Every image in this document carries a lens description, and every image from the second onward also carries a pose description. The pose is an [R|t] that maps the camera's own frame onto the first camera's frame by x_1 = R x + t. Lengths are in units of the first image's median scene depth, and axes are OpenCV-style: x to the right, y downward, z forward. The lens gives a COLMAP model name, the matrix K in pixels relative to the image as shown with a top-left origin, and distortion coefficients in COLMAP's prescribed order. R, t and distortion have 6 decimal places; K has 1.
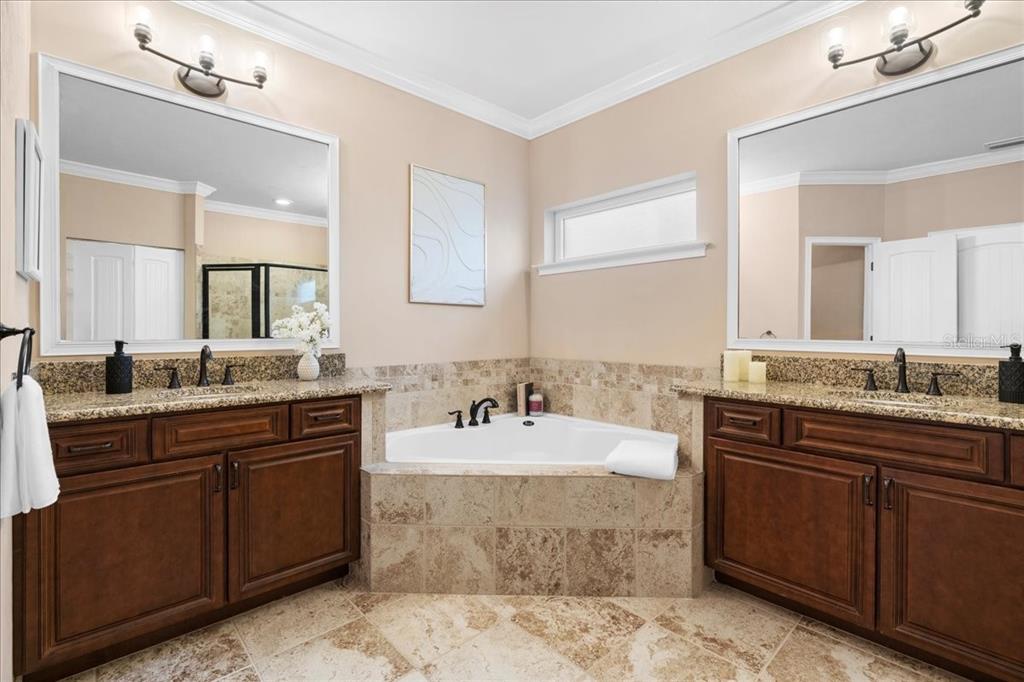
lens RADIAL K [[462.0, 0, 512.5], [0, 462.0, 338.3], [0, 0, 1]] dist [-0.004904, 0.000499]
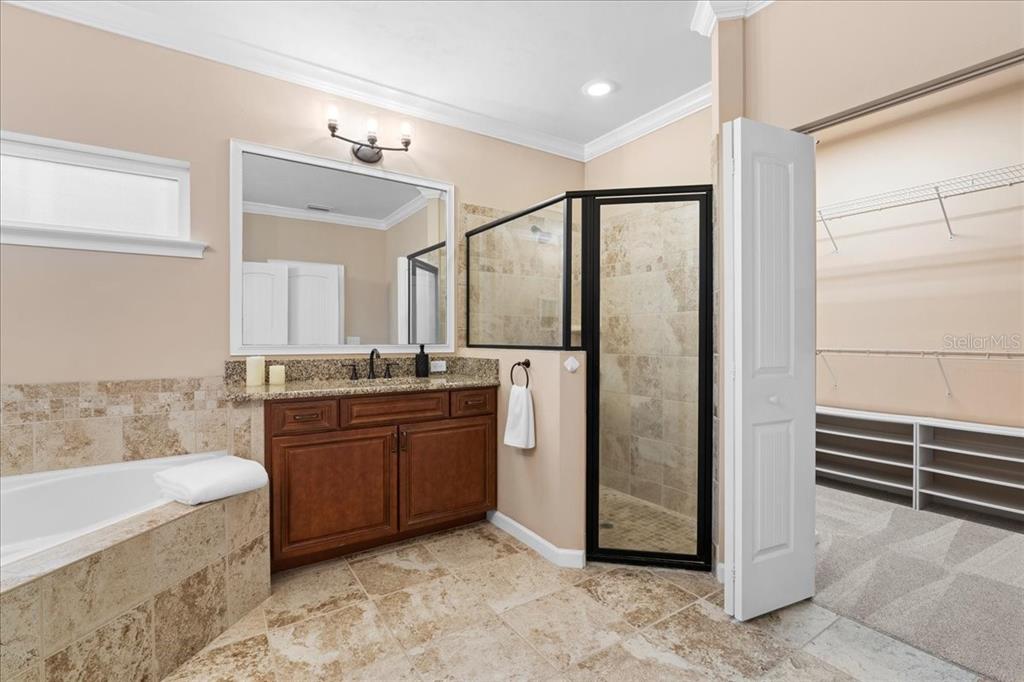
lens RADIAL K [[464.2, 0, 507.0], [0, 464.2, 351.6], [0, 0, 1]] dist [-0.000071, 0.000658]
pose [[0.178967, -0.032219, 0.983327, -0.526860], [0.017826, 0.999406, 0.029502, -0.006646], [-0.983694, 0.012248, 0.179435, 0.284803]]
